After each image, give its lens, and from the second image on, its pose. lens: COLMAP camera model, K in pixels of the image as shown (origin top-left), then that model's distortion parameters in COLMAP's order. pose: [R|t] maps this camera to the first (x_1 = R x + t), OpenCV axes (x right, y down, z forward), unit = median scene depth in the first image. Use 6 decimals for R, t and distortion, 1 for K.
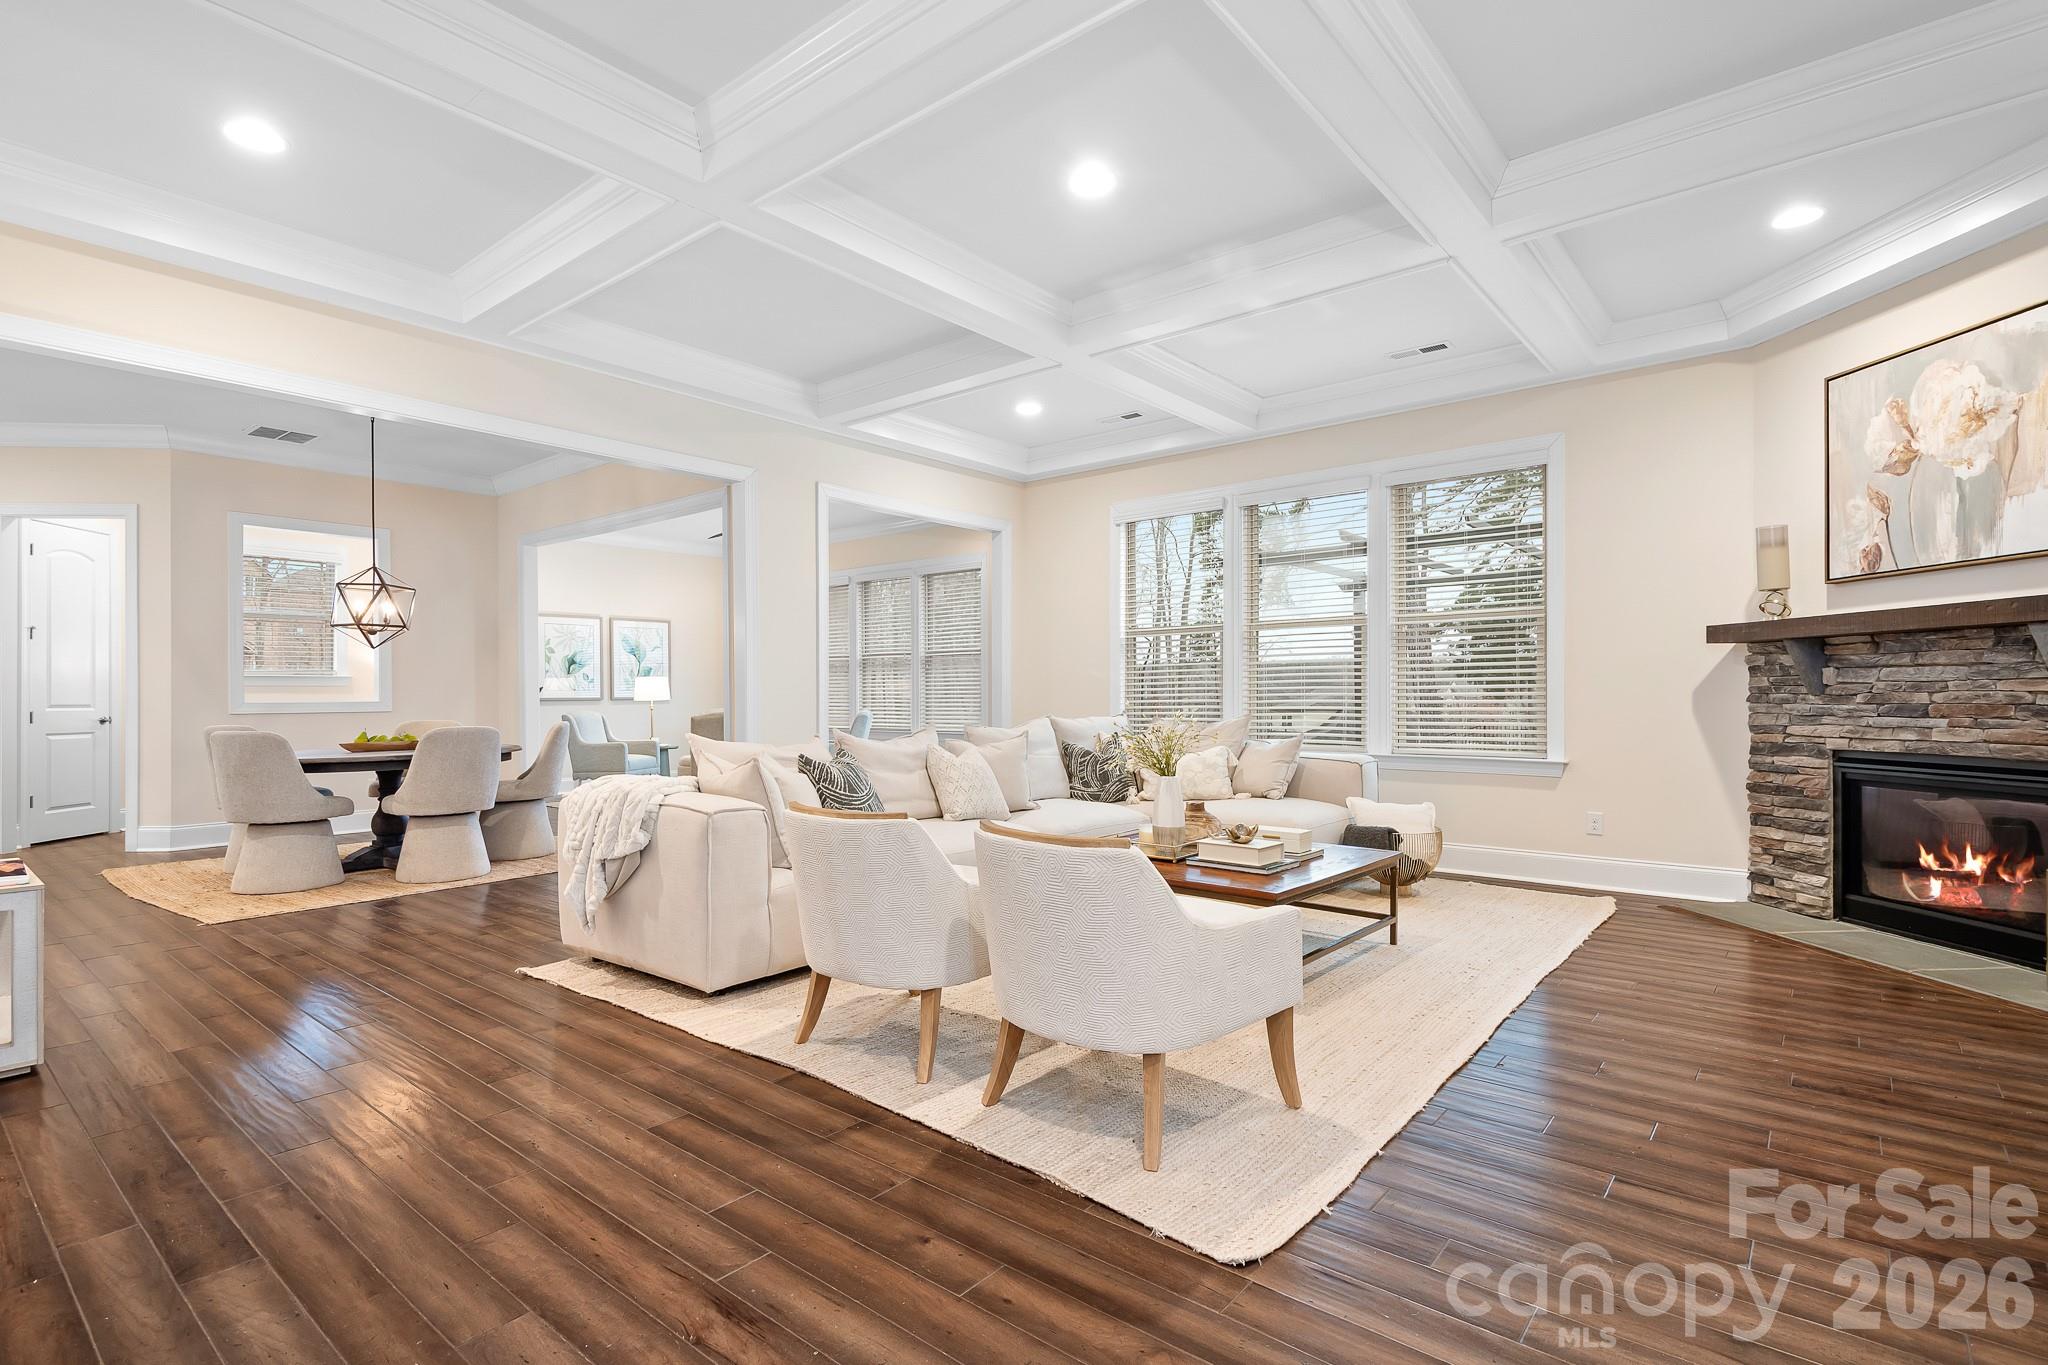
lens RADIAL K [[976.6, 0, 1028.9], [0, 976.6, 704.8], [0, 0, 1]] dist [0.001640, -0.001852]
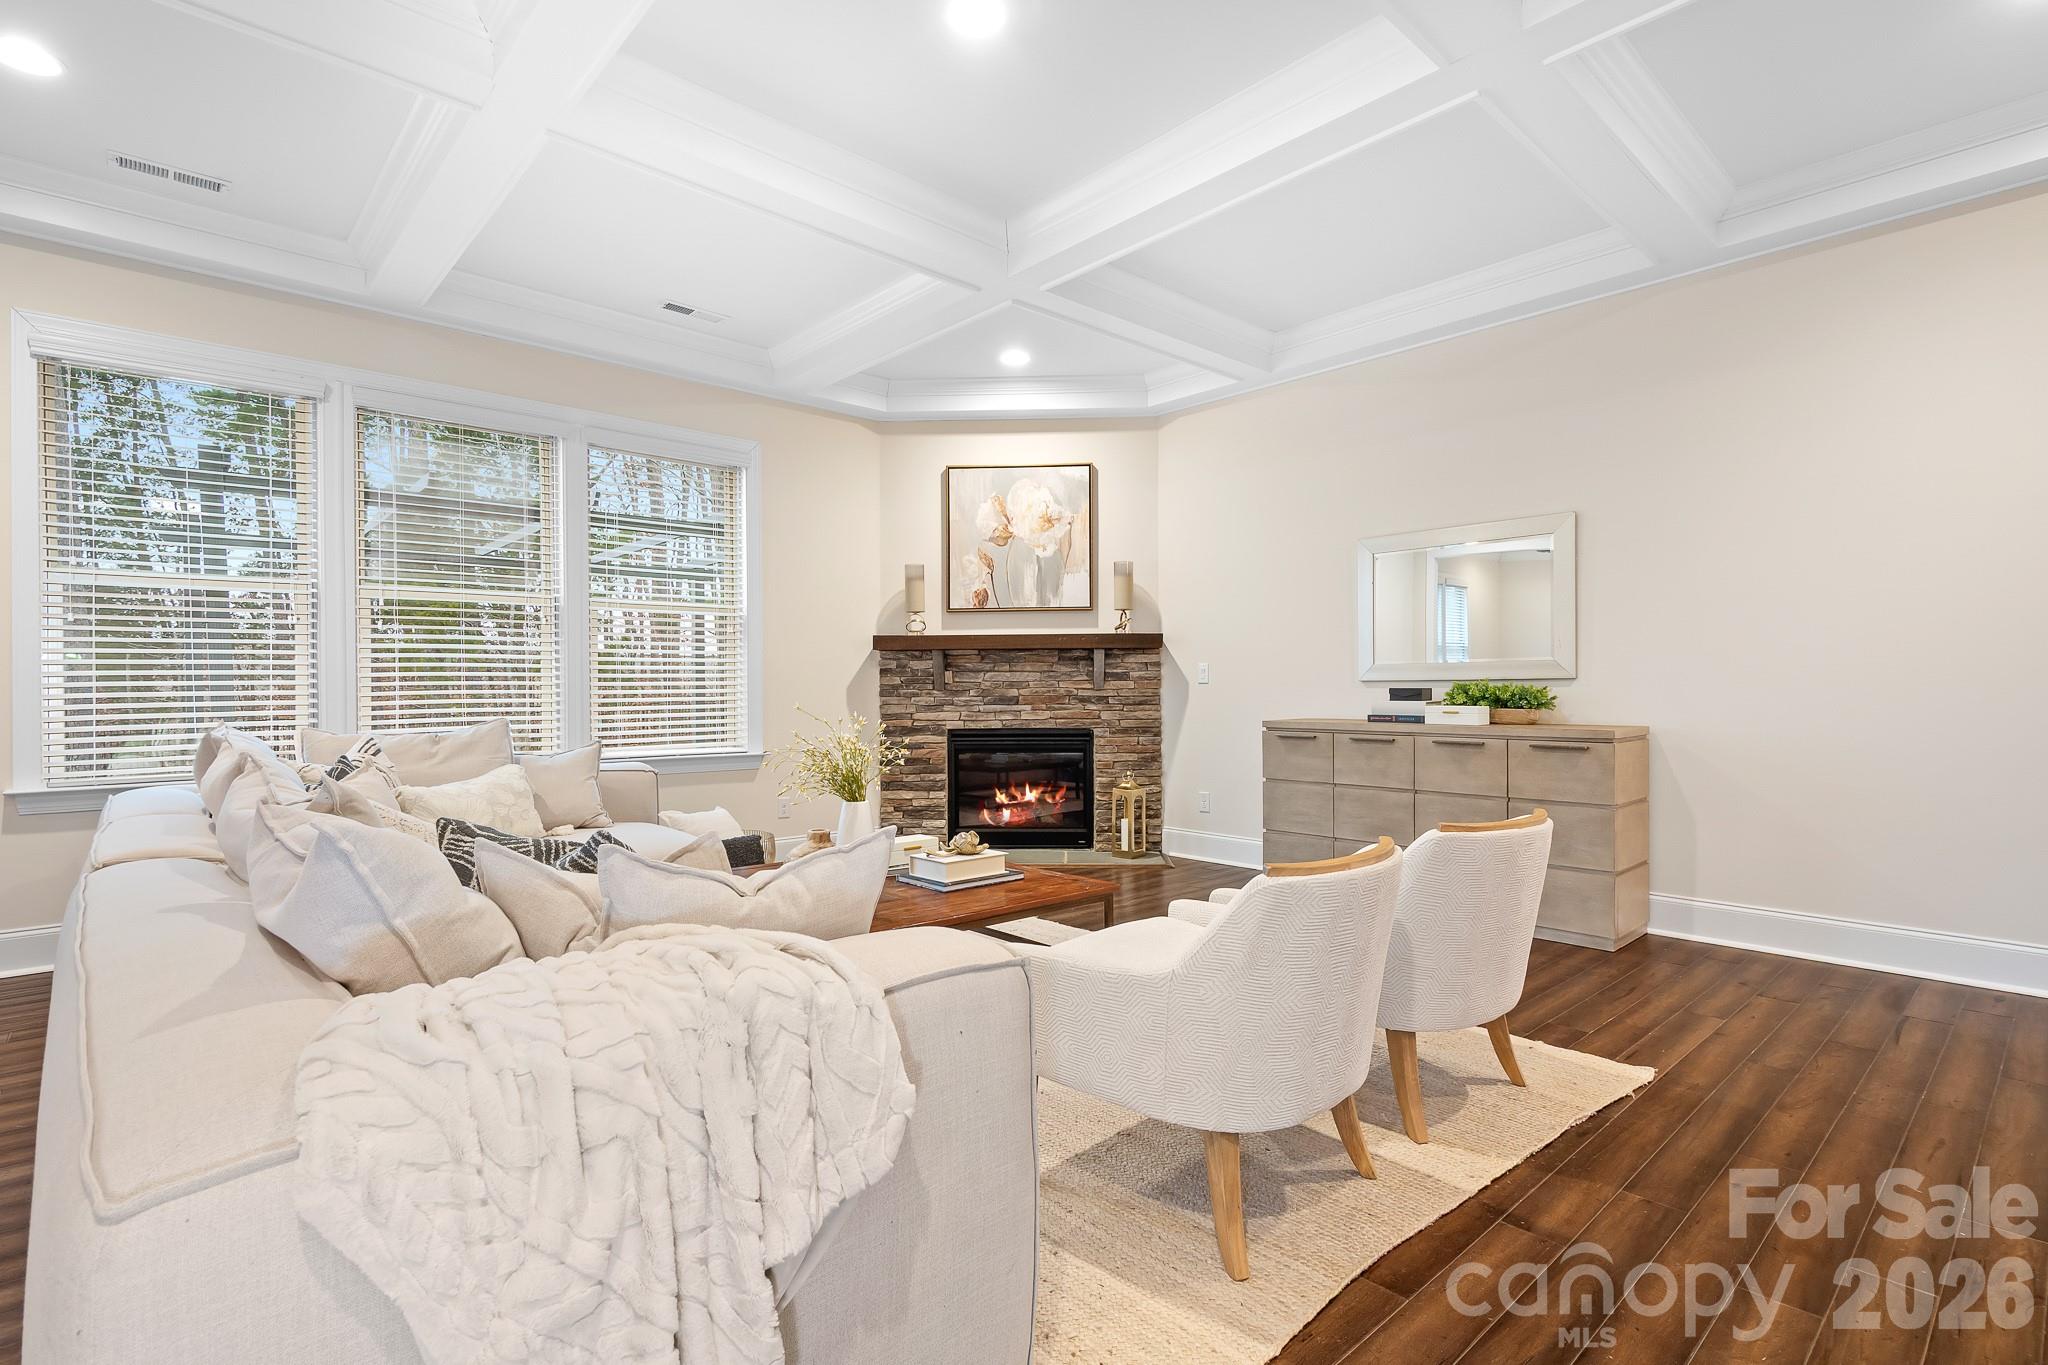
lens RADIAL K [[976.6, 0, 1004.2], [0, 976.6, 693.1], [0, 0, 1]] dist [0.001640, -0.001852]
pose [[0.153422, -0.002387, 0.988158, -0.595106], [0.011978, 0.999928, 0.000555, -0.006460], [-0.988088, 0.011751, 0.153439, 0.741913]]
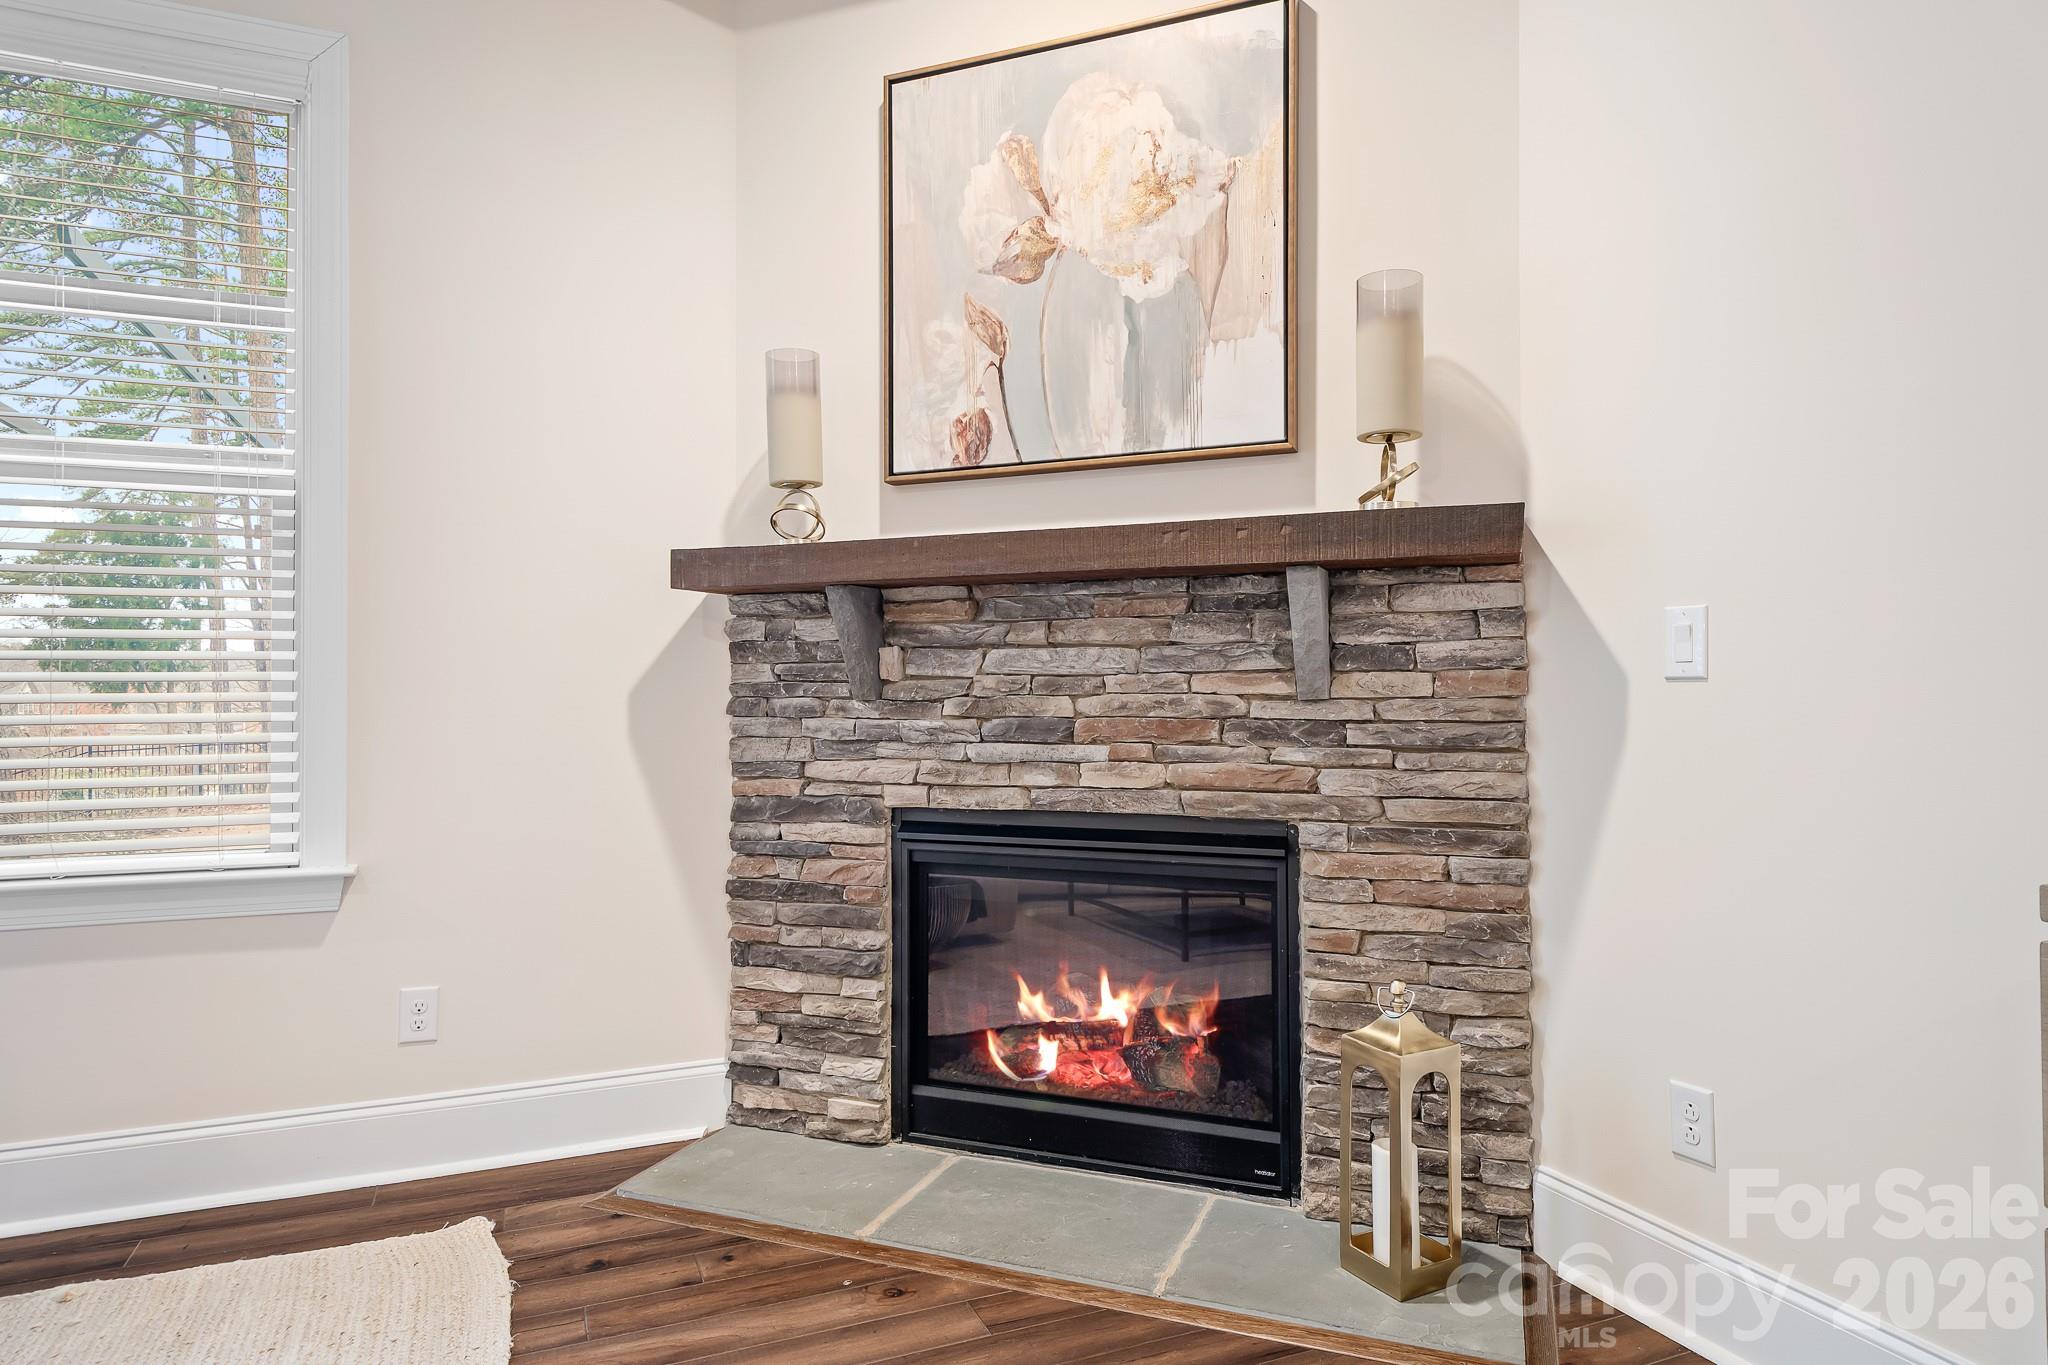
lens RADIAL K [[1205.1, 0, 1014.0], [0, 1205.1, 686.2], [0, 0, 1]] dist [0.017595, -0.002840]
pose [[0.465798, 0.015557, 0.884754, 0.309210], [0.004630, 0.999789, -0.020017, -0.004936], [-0.884879, 0.013420, 0.465627, 0.685680]]
